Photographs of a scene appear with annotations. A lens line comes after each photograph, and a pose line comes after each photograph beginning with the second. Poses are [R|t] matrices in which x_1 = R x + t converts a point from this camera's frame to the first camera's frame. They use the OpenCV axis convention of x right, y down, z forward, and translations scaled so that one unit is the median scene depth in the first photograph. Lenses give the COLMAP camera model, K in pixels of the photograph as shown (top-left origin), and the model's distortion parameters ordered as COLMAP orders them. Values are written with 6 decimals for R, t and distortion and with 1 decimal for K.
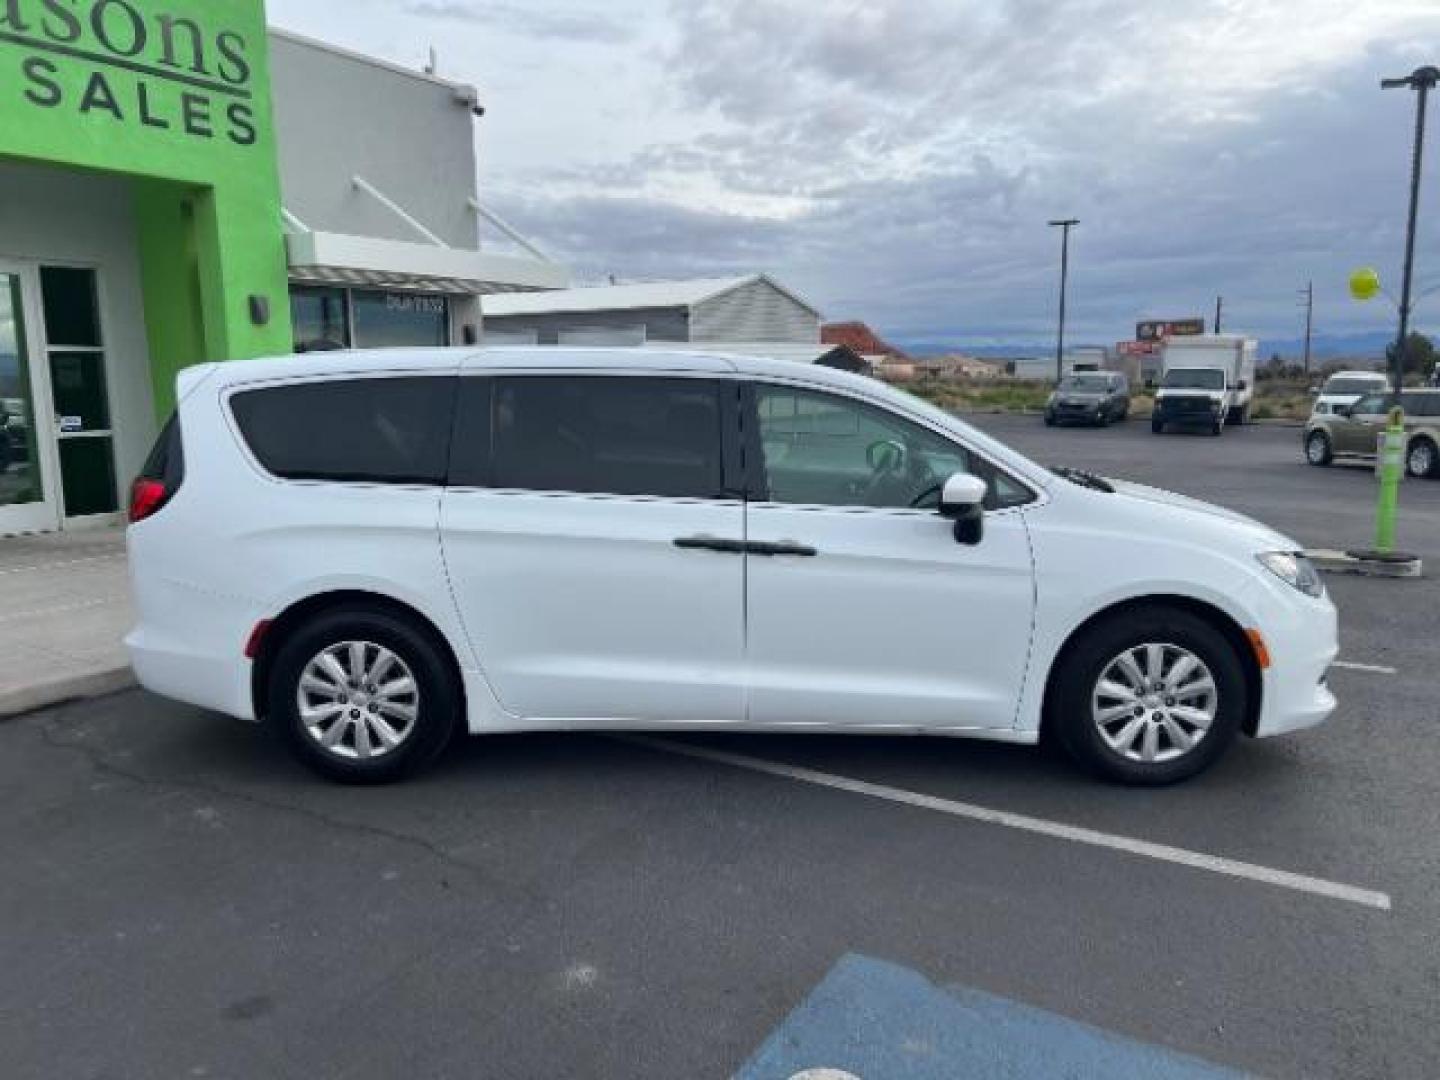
lens RADIAL K [[1079.8, 0, 726.1], [0, 1079.8, 544.1], [0, 0, 1]] dist [0.053499, -0.059725]
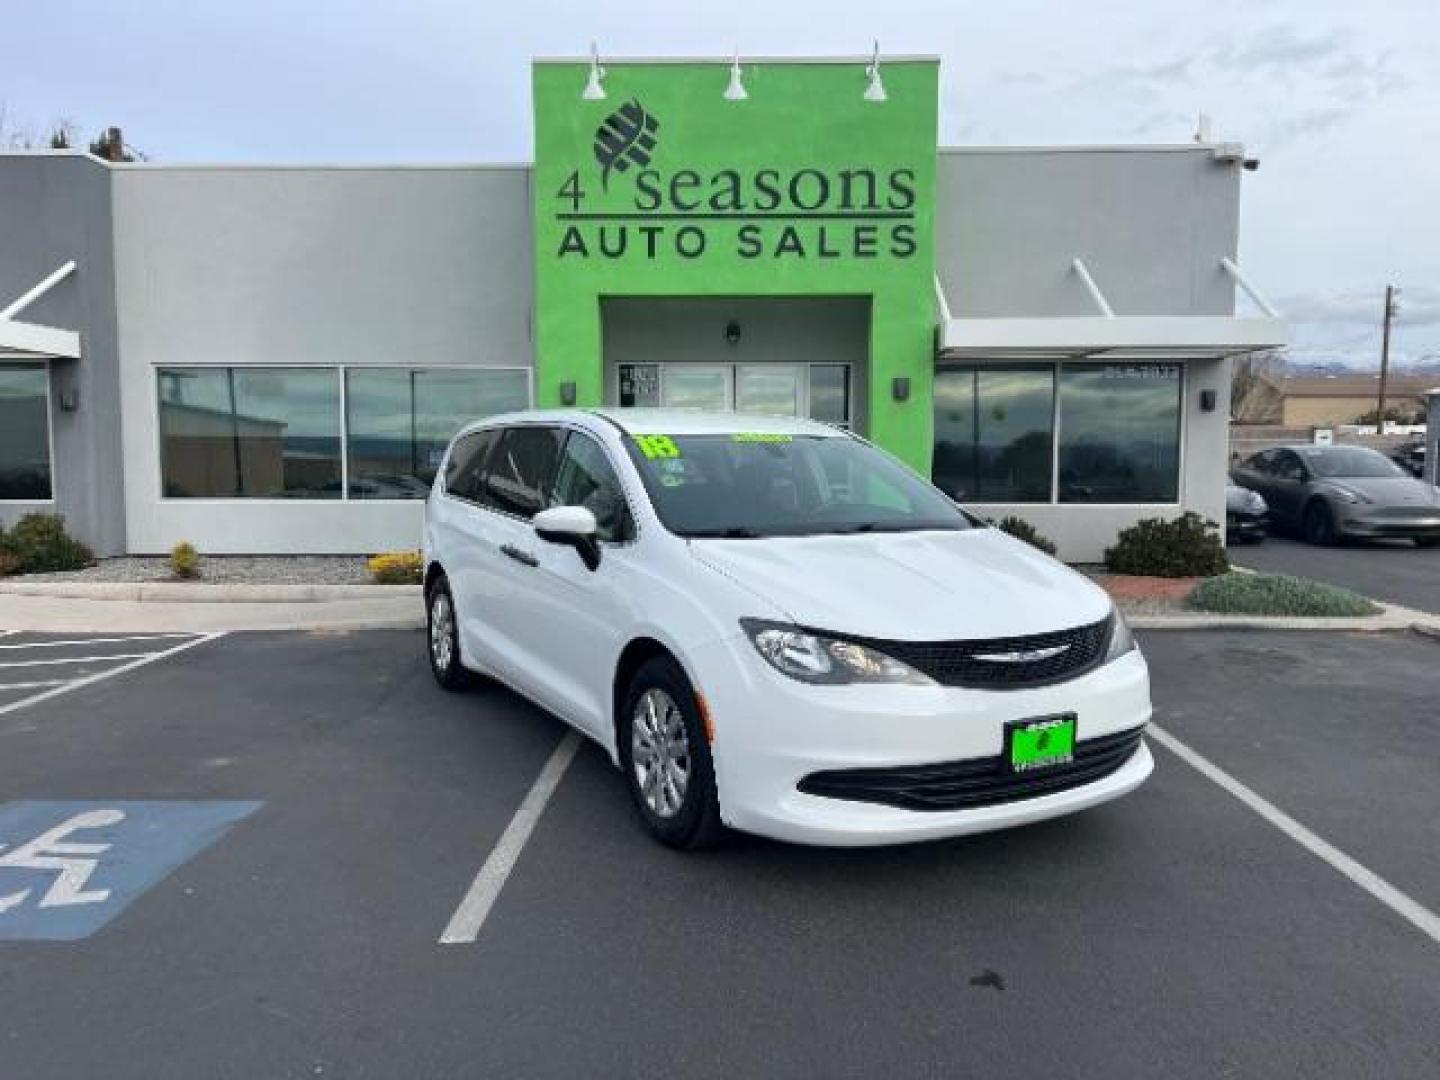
lens RADIAL K [[1079.8, 0, 722.5], [0, 1079.8, 543.0], [0, 0, 1]] dist [0.053499, -0.059725]
pose [[0.518840, 0.072346, -0.851805, 0.518862], [-0.133220, 0.991082, 0.003030, -0.020562], [0.844427, 0.111906, 0.523851, 0.216759]]
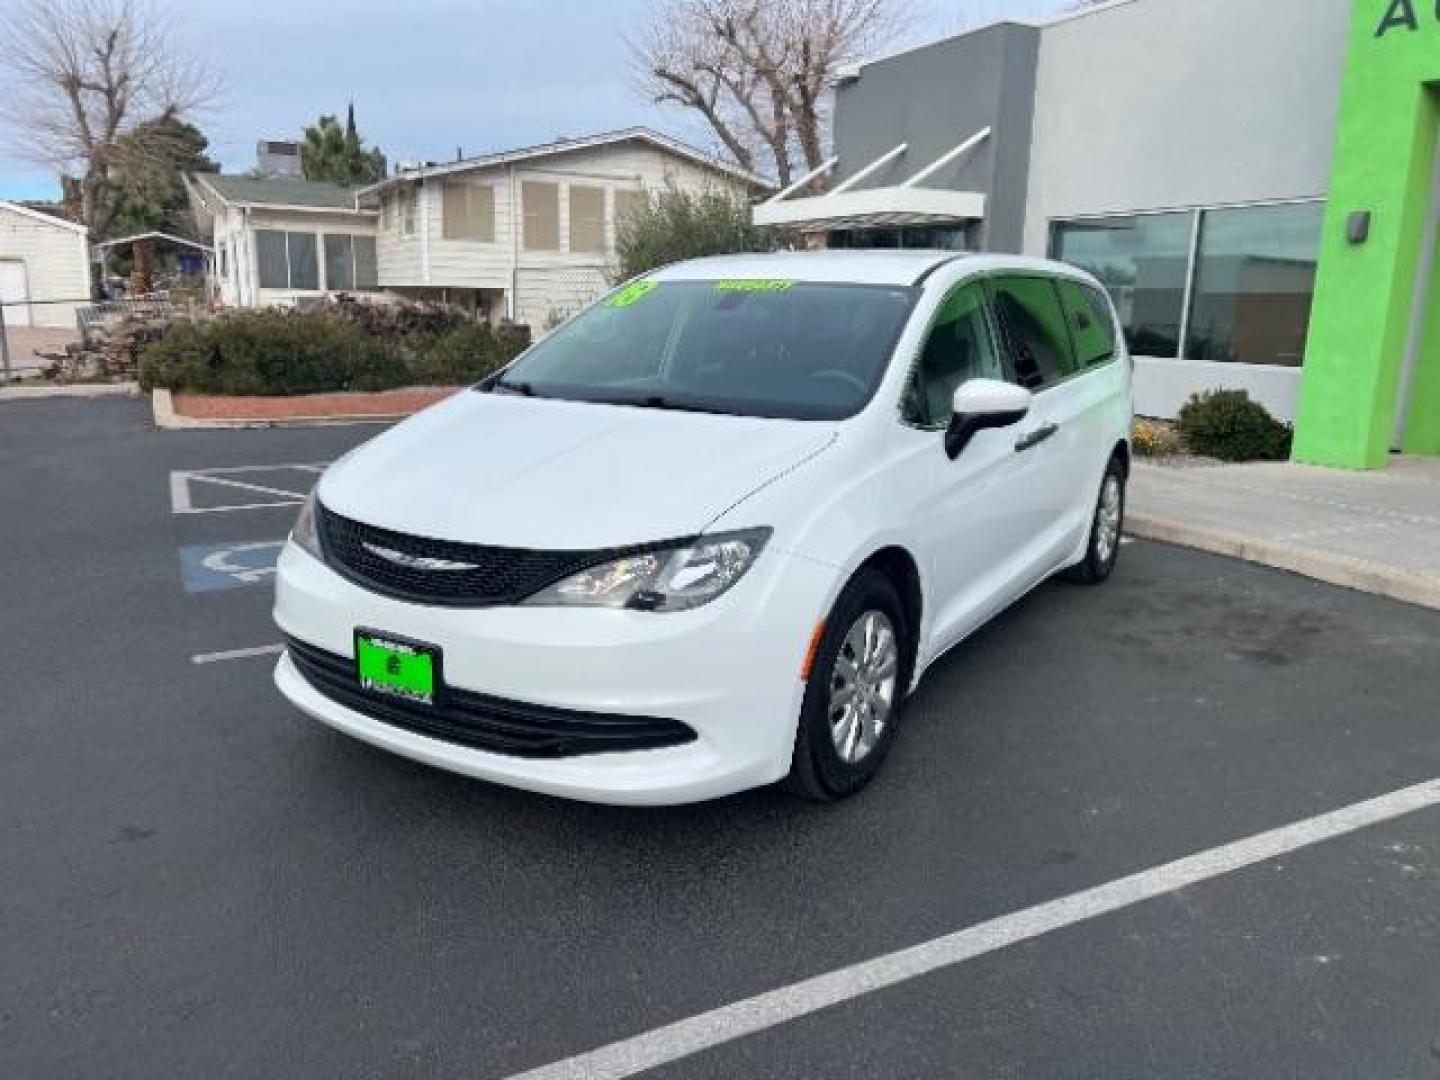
lens RADIAL K [[1079.8, 0, 734.6], [0, 1079.8, 538.2], [0, 0, 1]] dist [0.053499, -0.059725]
pose [[-0.498234, 0.181298, -0.847876, 0.464800], [-0.149632, 0.945243, 0.290045, -0.102811], [0.854034, 0.271380, -0.443824, 0.725644]]
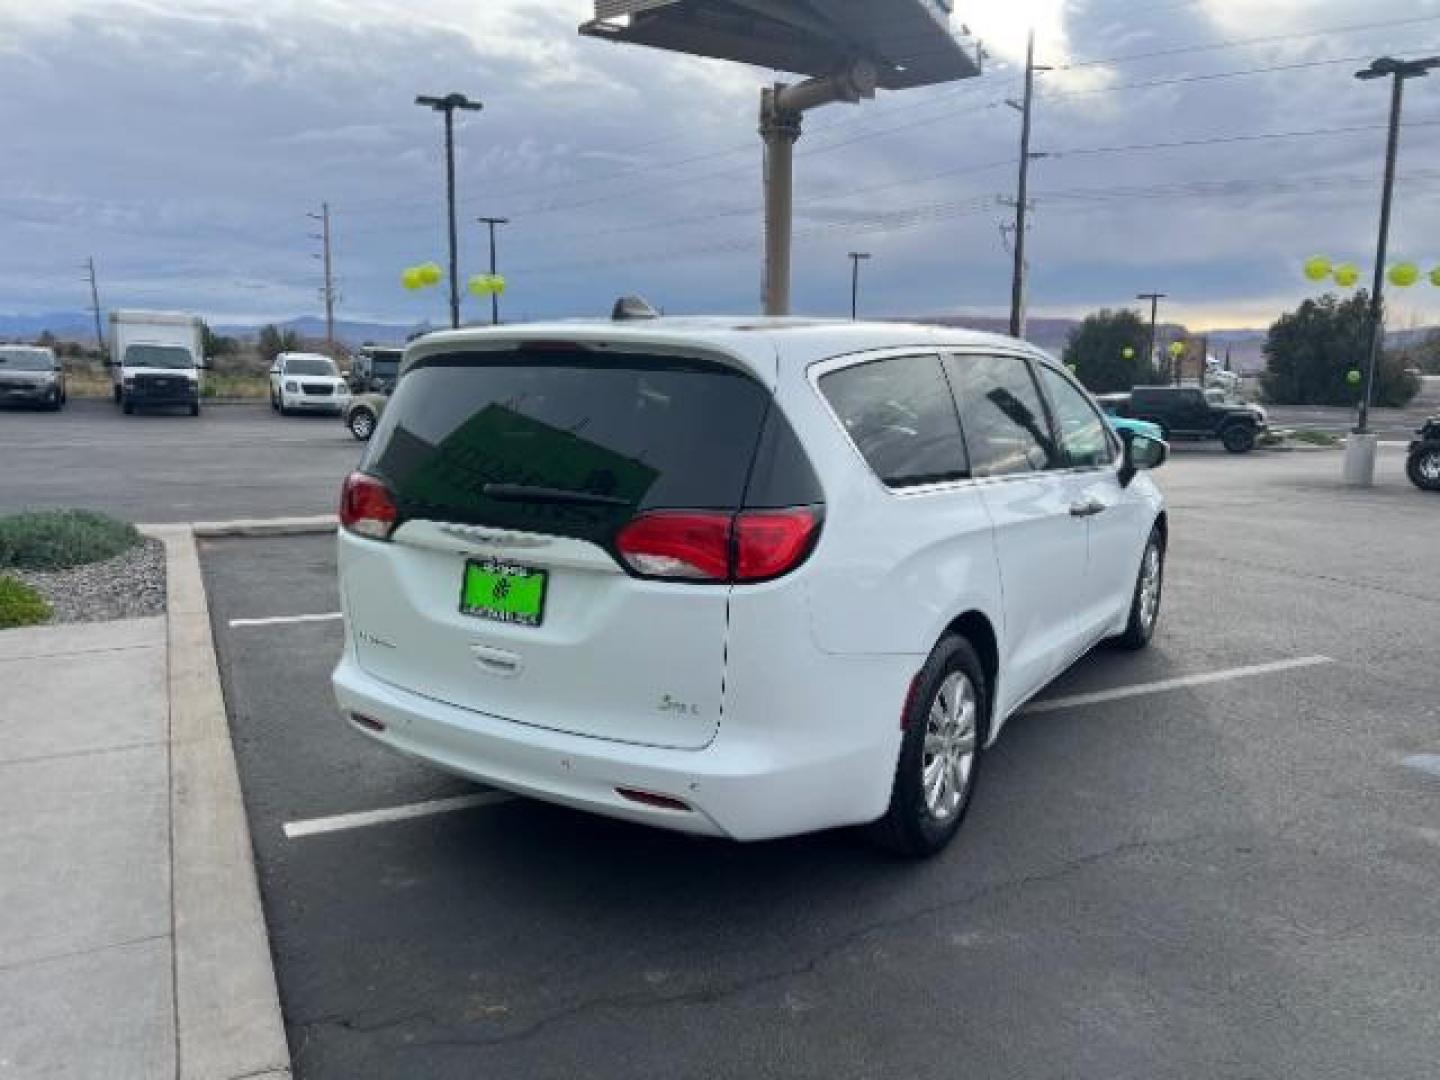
lens RADIAL K [[1079.8, 0, 724.5], [0, 1079.8, 536.6], [0, 0, 1]] dist [0.053499, -0.059725]
pose [[0.512358, -0.129072, 0.849017, -0.630353], [0.118261, 0.989826, 0.079112, -0.059587], [-0.850590, 0.059872, 0.522409, 0.392647]]
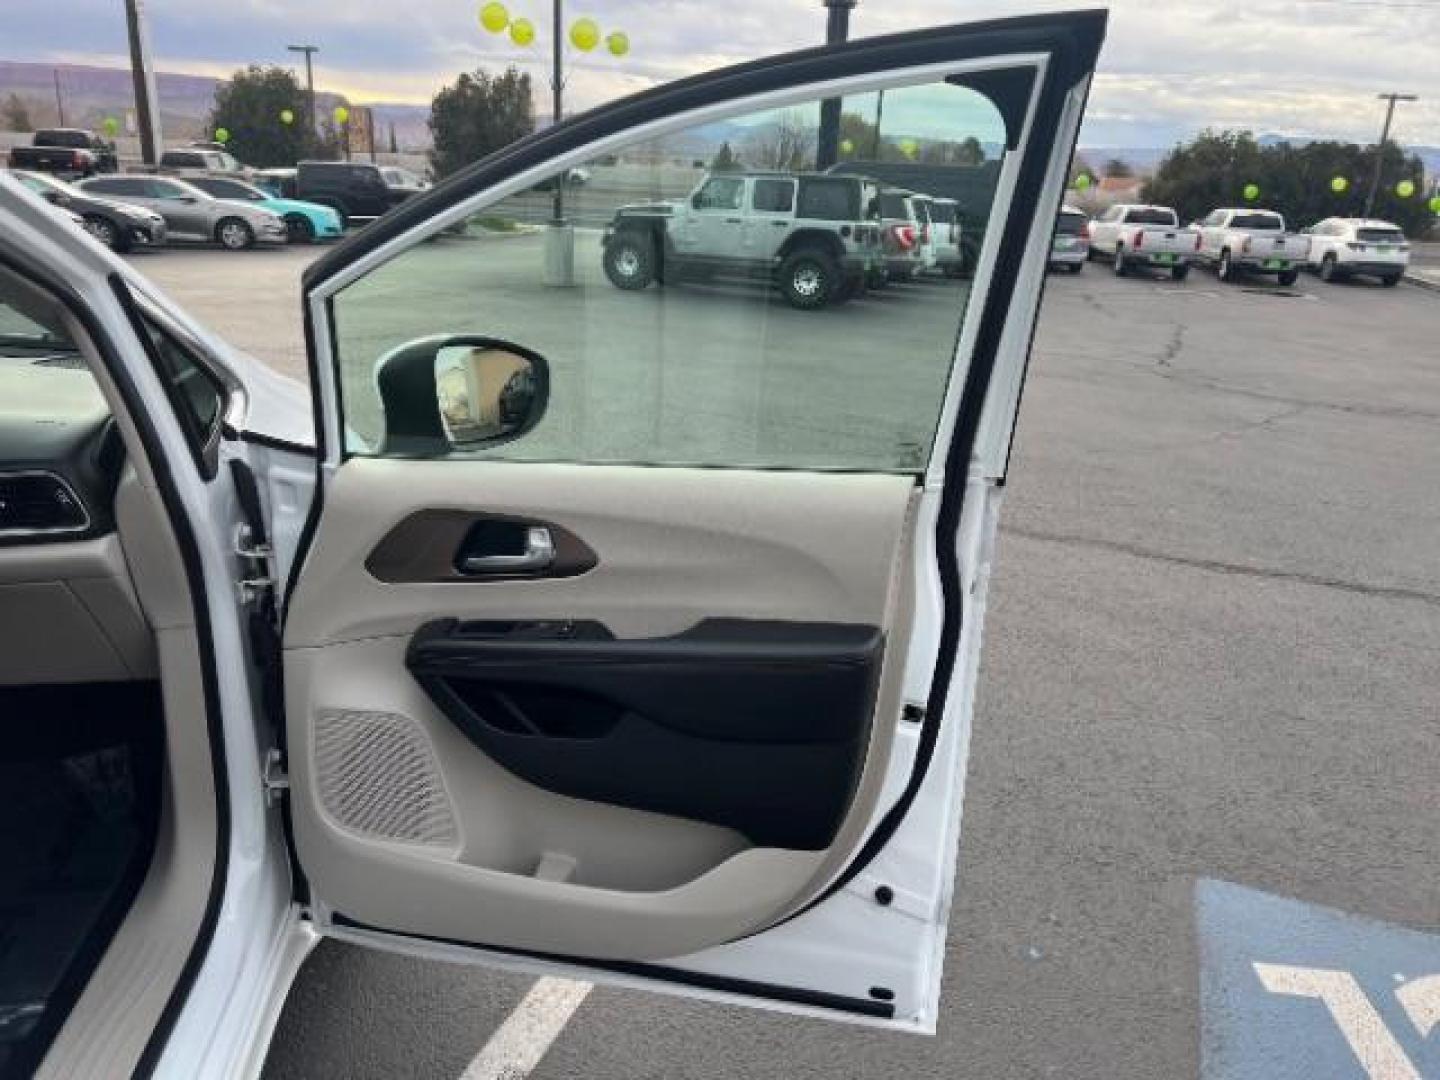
lens RADIAL K [[1079.8, 0, 721.1], [0, 1079.8, 546.1], [0, 0, 1]] dist [0.053499, -0.059725]
pose [[-0.165156, -0.334699, 0.927739, -0.065679], [0.098820, 0.930307, 0.353218, -0.064936], [-0.981304, 0.150016, -0.120571, 0.484045]]
